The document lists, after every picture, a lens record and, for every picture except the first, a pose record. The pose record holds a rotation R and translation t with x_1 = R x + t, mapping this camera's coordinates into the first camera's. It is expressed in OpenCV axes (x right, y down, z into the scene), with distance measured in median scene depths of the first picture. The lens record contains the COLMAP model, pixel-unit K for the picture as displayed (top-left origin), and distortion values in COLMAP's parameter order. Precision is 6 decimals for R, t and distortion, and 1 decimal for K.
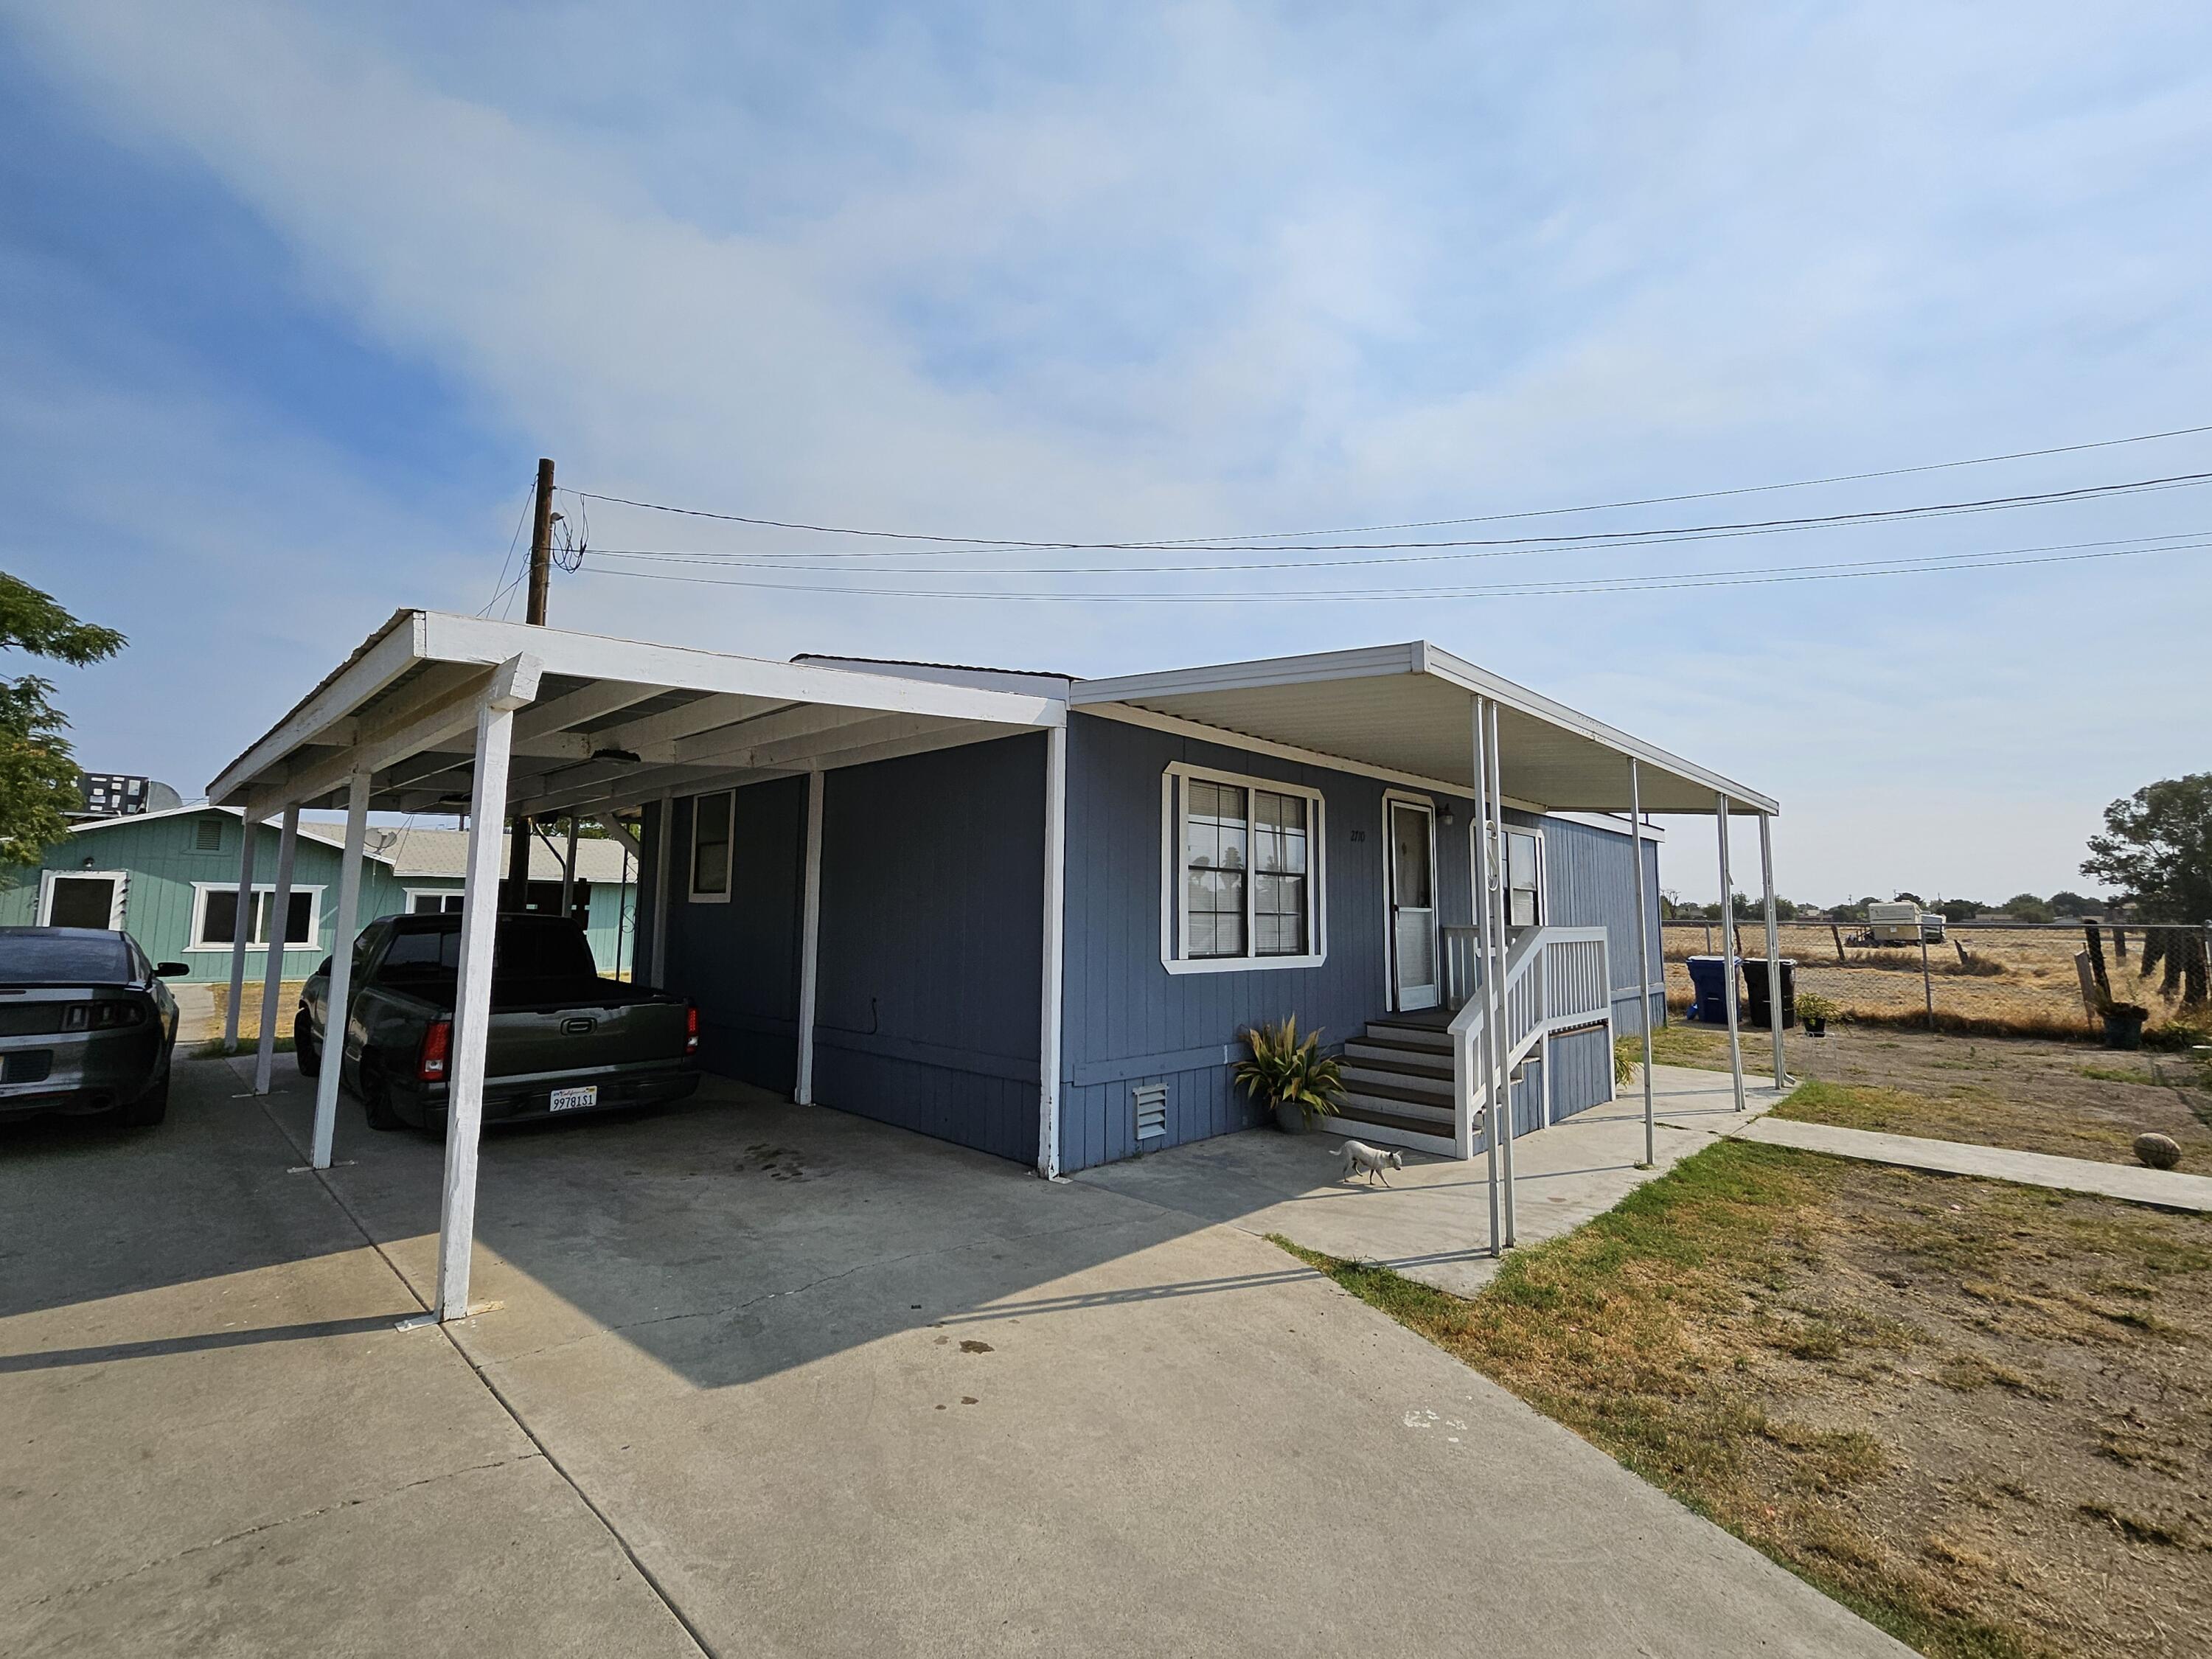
lens RADIAL K [[968.6, 0, 1093.8], [0, 968.6, 814.6], [0, 0, 1]] dist [0.001417, -0.000057]
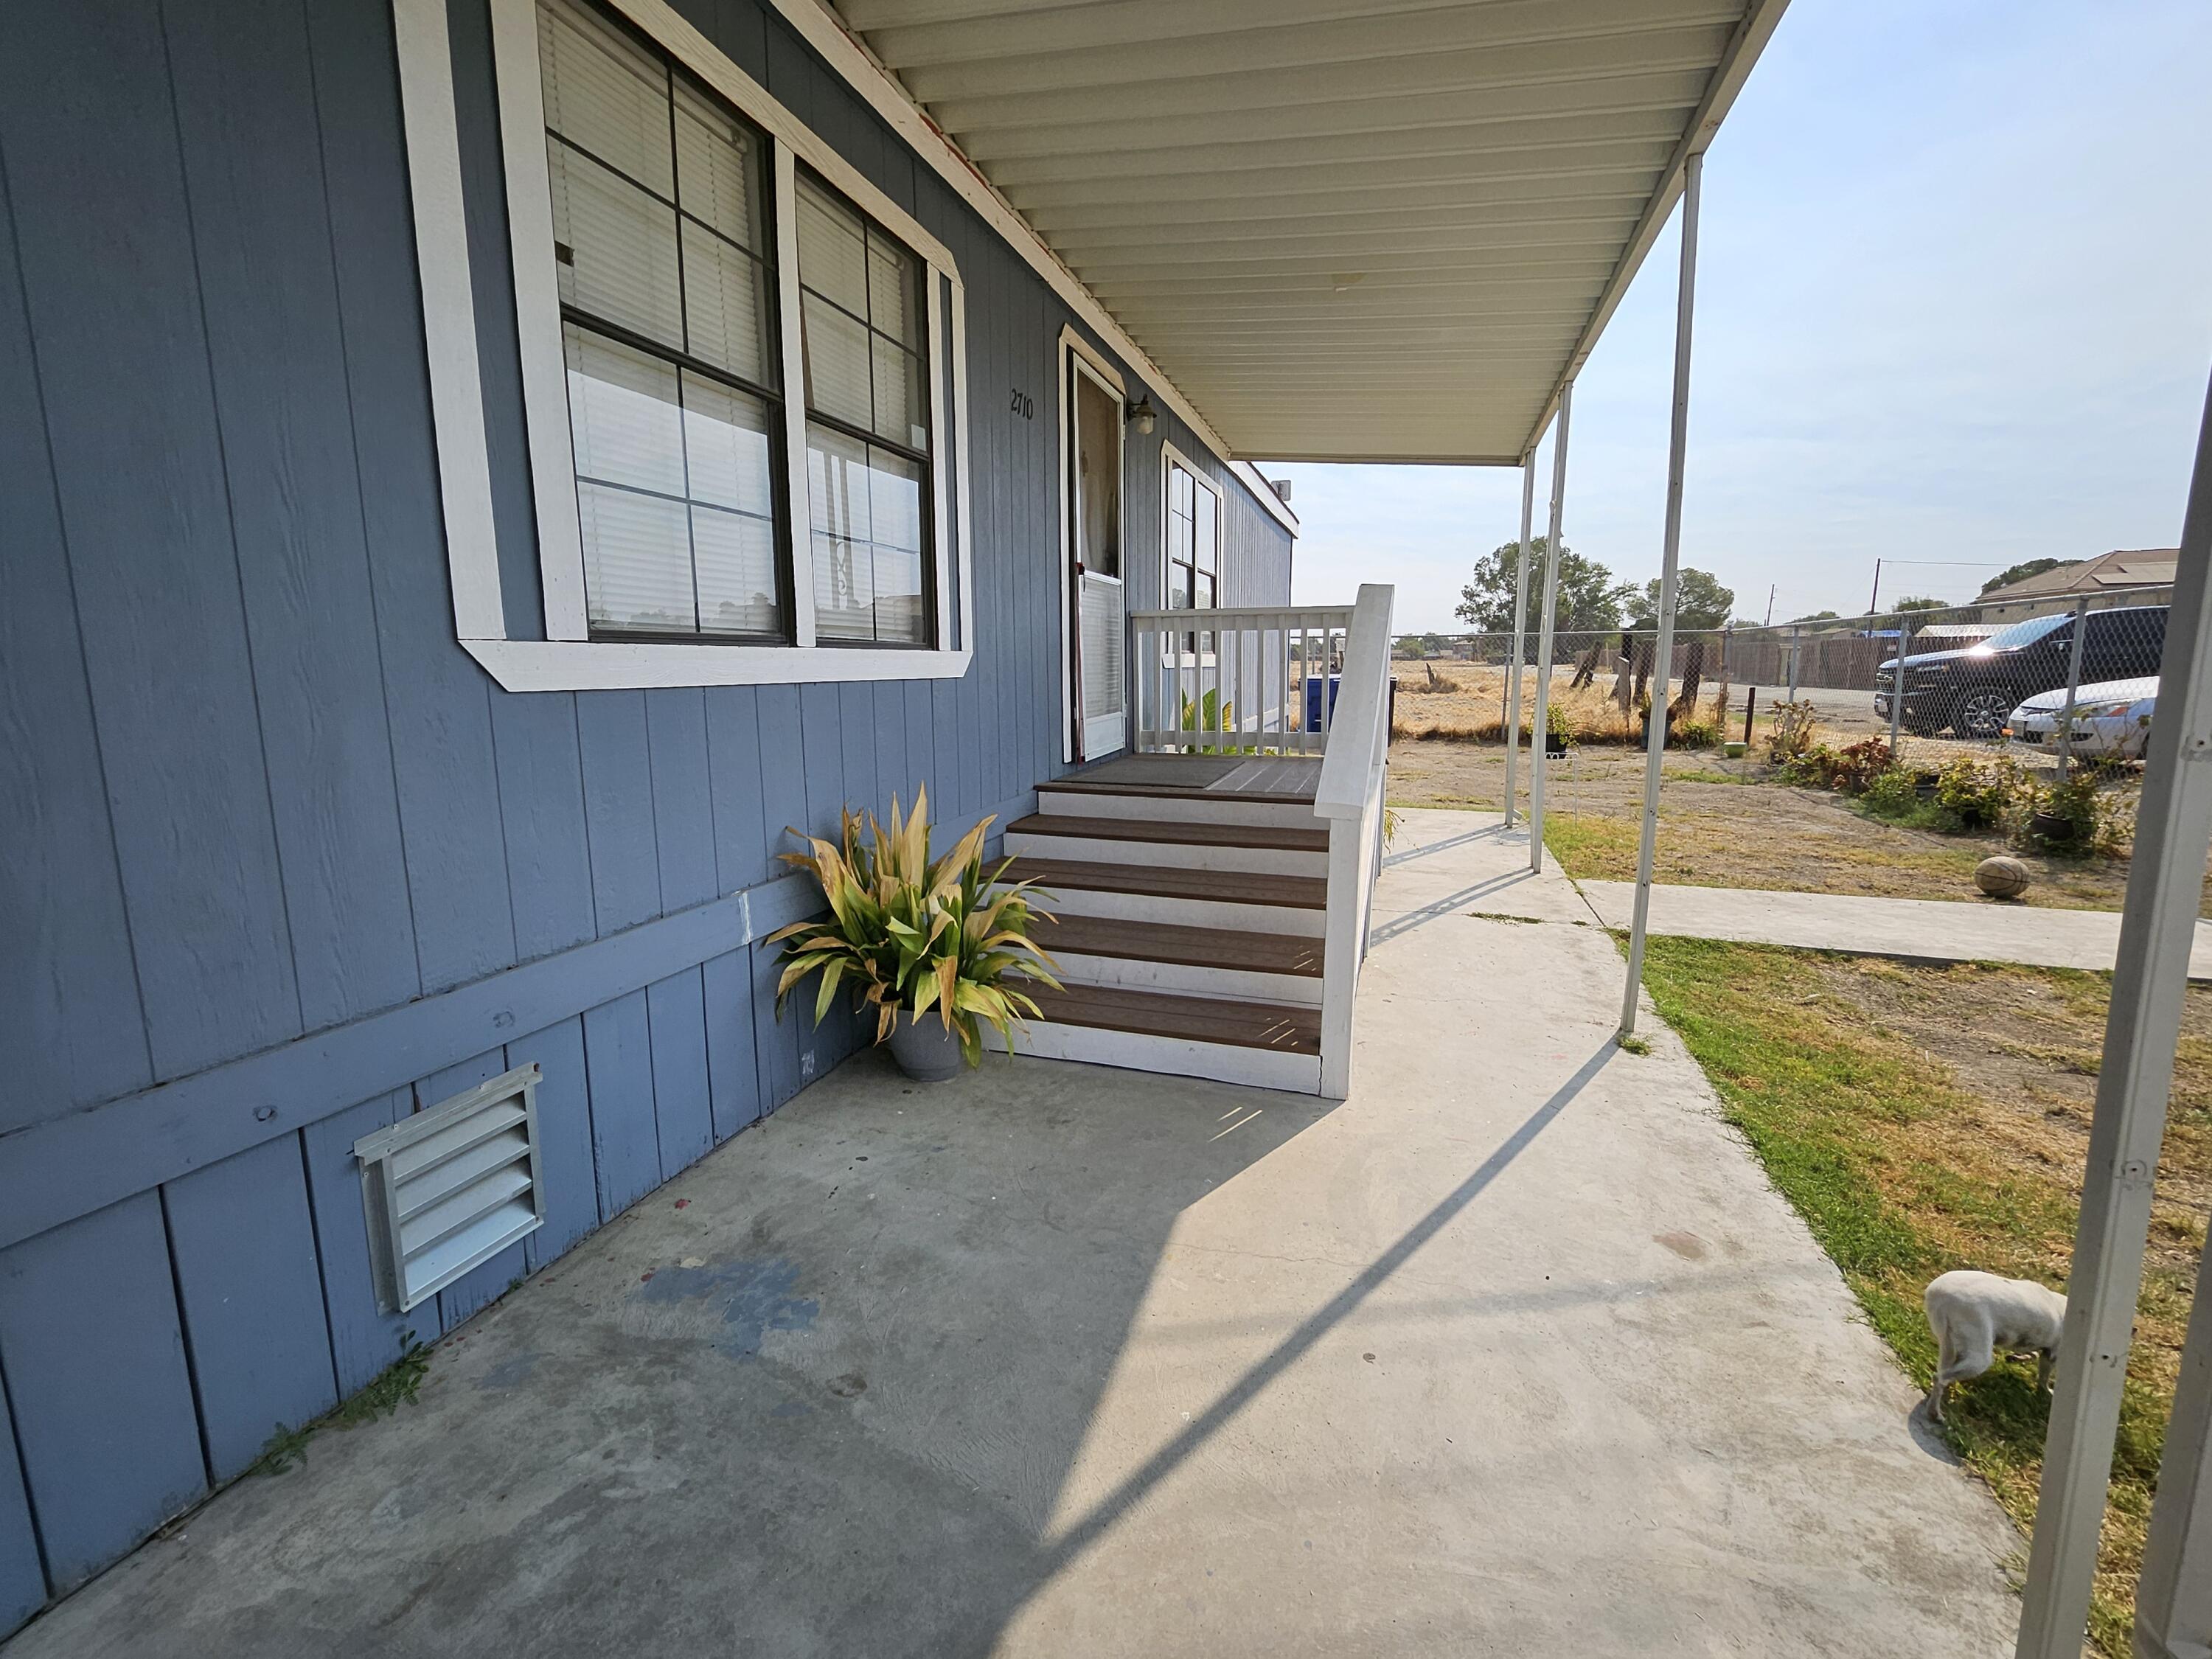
lens RADIAL K [[949.1, 0, 1097.4], [0, 949.1, 808.0], [0, 0, 1]] dist [-0.000041, -0.000022]
pose [[0.891019, -0.084378, 0.446056, 0.113712], [-0.031642, 0.968641, 0.246440, 0.136068], [-0.452862, -0.233697, 0.860408, 0.747116]]
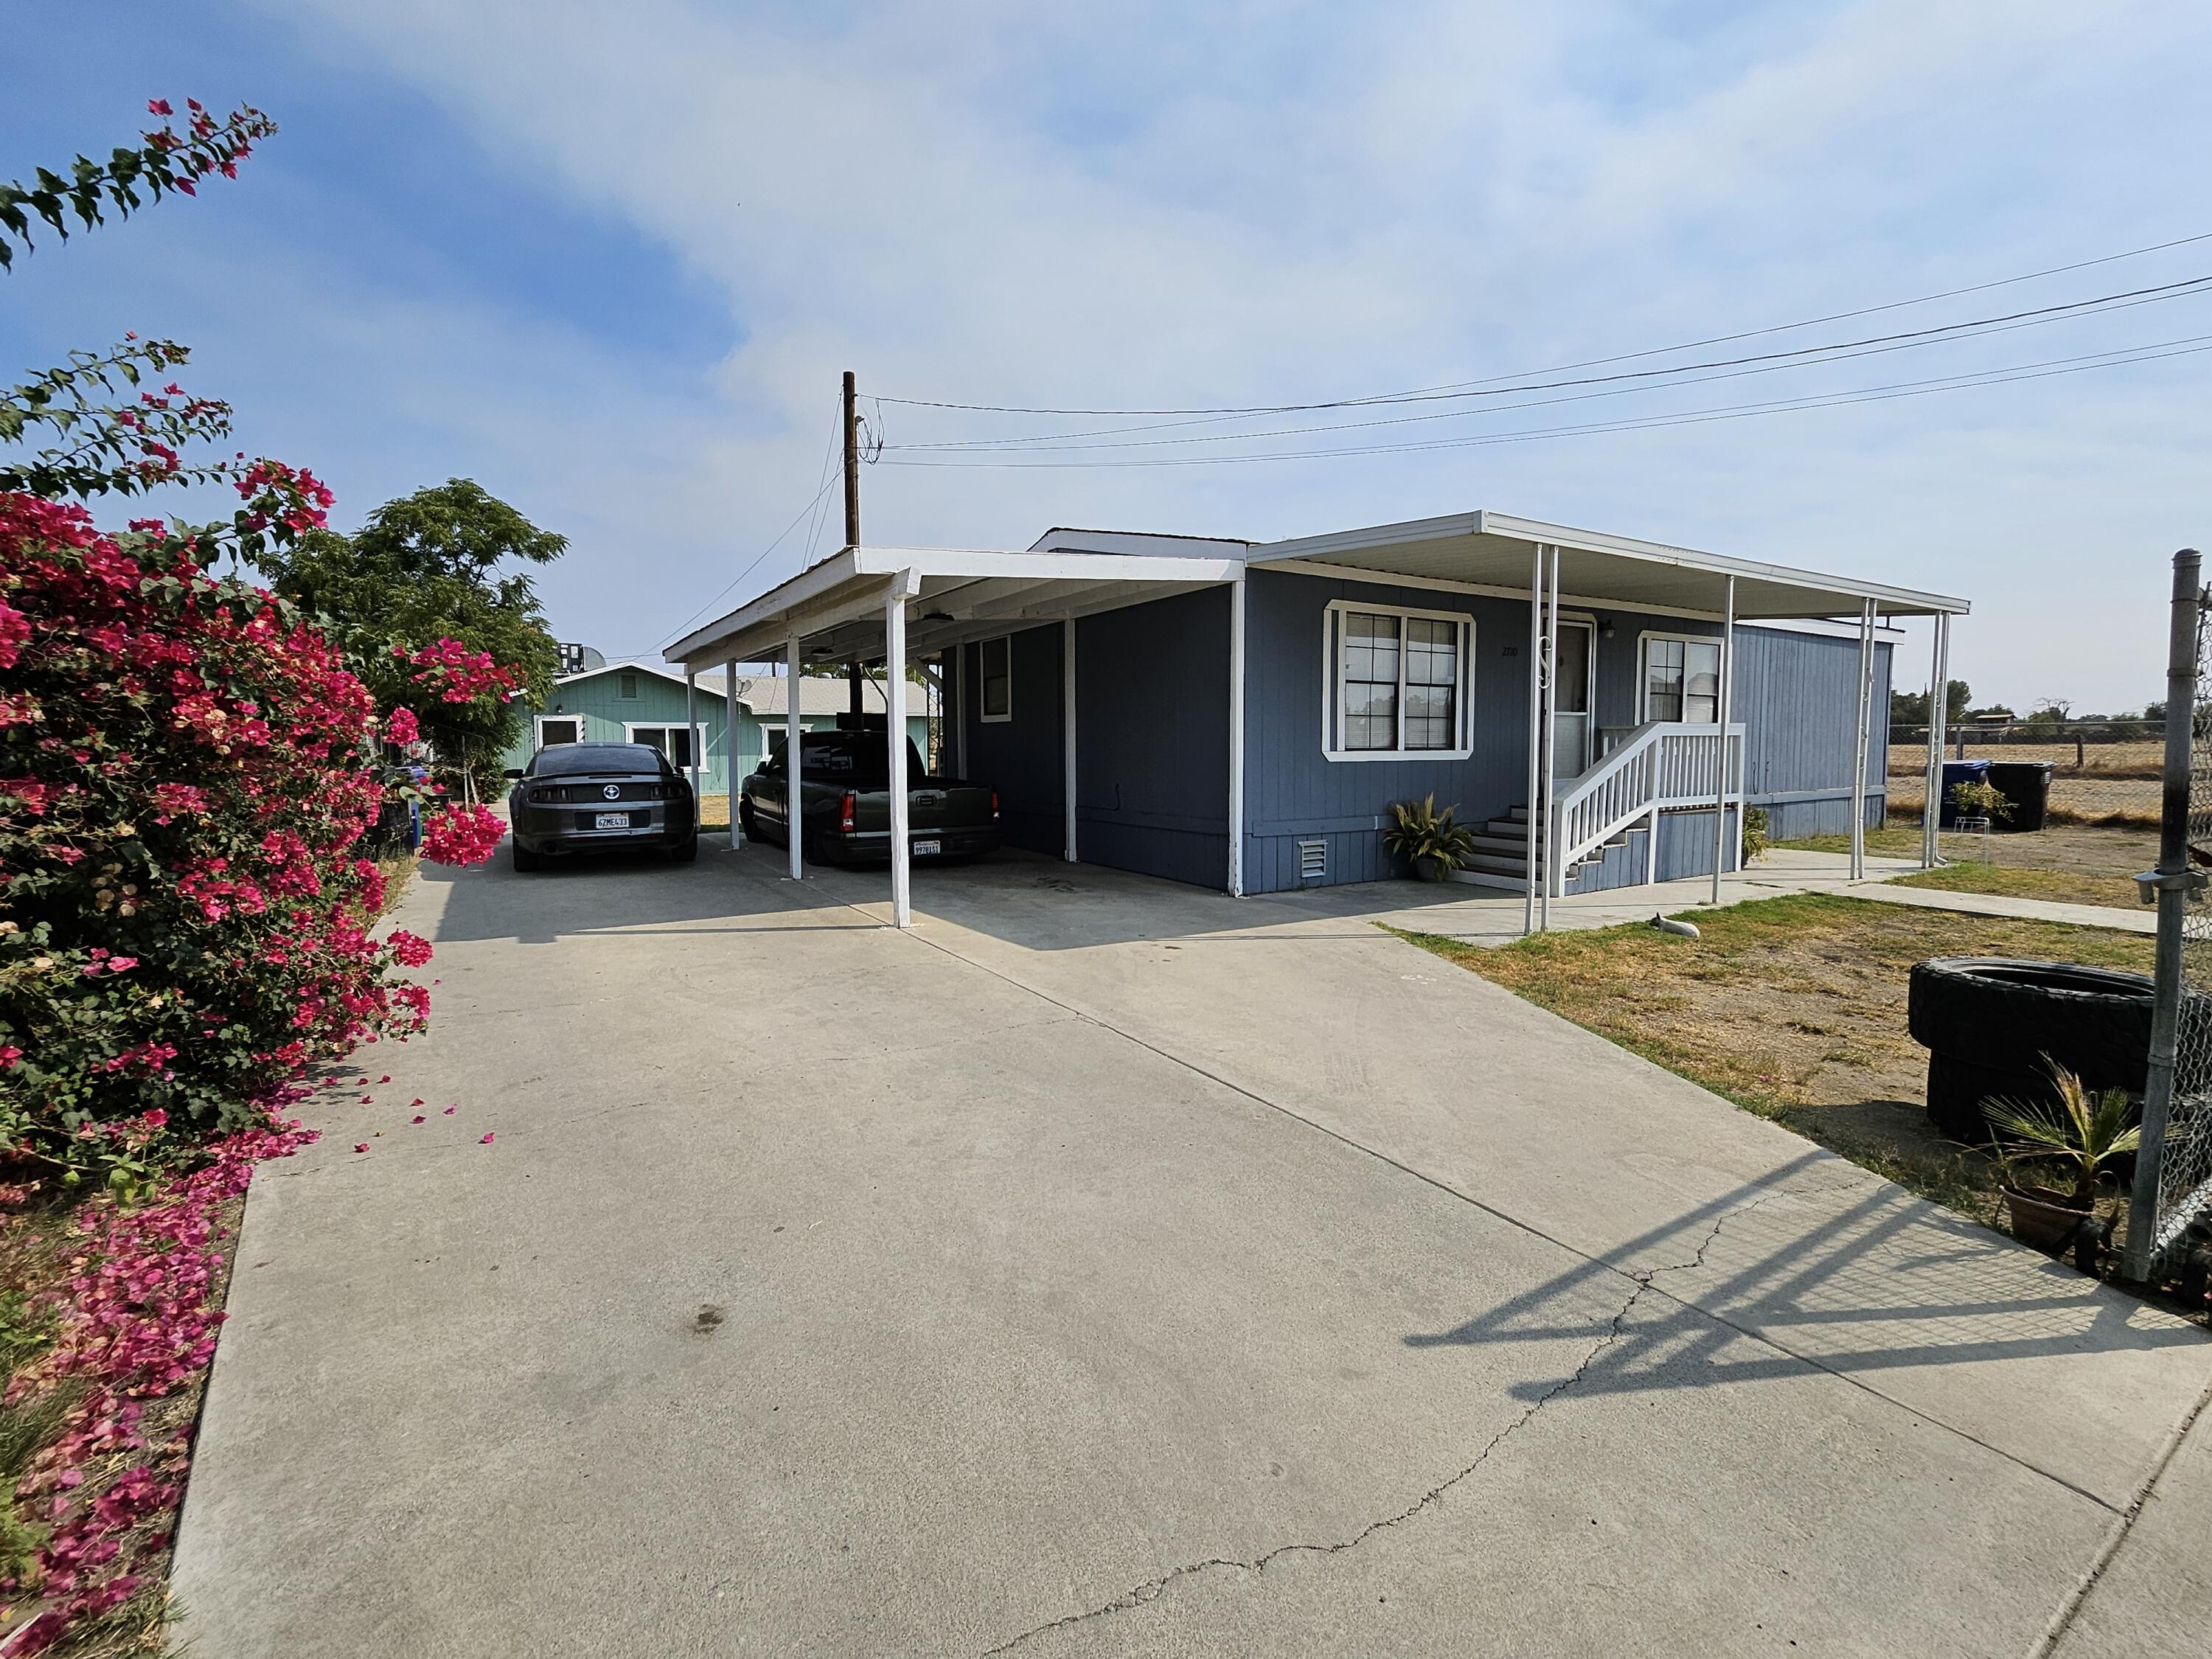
lens RADIAL K [[968.6, 0, 1093.8], [0, 968.6, 814.6], [0, 0, 1]] dist [0.001417, -0.000057]
pose [[0.967807, 0.001191, -0.251691, 0.109538], [0.042222, 0.985050, 0.167015, -0.001566], [0.248127, -0.172265, 0.953288, -0.412378]]
